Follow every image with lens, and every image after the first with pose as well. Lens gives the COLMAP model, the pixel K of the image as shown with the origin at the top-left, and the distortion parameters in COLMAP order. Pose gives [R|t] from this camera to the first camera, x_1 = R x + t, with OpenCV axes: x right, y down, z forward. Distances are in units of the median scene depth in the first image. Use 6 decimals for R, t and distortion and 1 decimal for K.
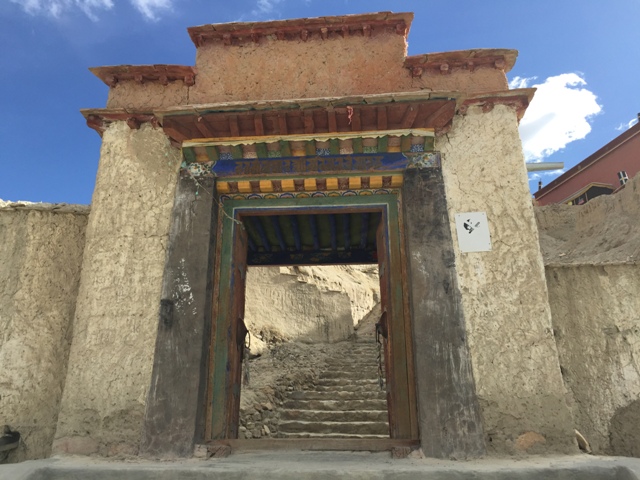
lens RADIAL K [[547.0, 0, 320.0], [0, 547.0, 240.0], [0, 0, 1]] dist [0.041171, -0.014507]
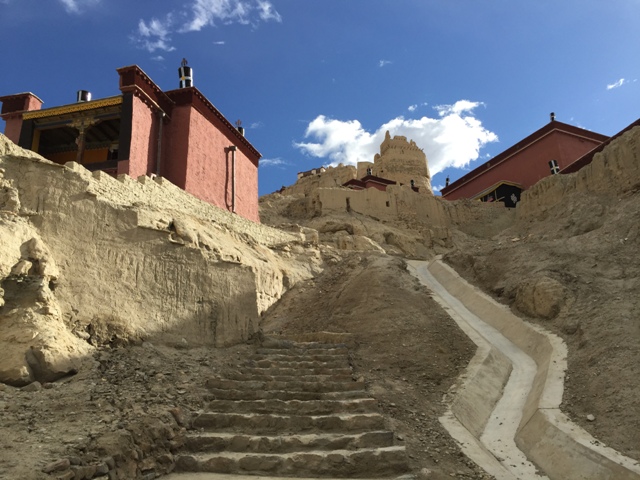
lens RADIAL K [[547.0, 0, 320.0], [0, 547.0, 240.0], [0, 0, 1]] dist [0.041171, -0.014507]
pose [[0.980535, 0.057670, 0.187683, 0.026895], [-0.059319, 0.998234, 0.003176, 0.203621], [-0.187168, -0.014247, 0.982225, 1.272454]]
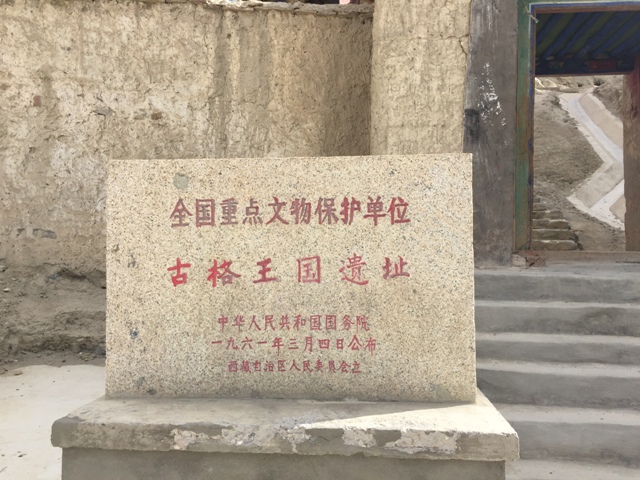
lens RADIAL K [[547.0, 0, 320.0], [0, 547.0, 240.0], [0, 0, 1]] dist [0.041171, -0.014507]
pose [[0.998545, 0.017816, -0.050889, -0.406592], [-0.001015, 0.949876, 0.312624, 0.022798], [0.053908, -0.312118, 0.948513, 0.021826]]
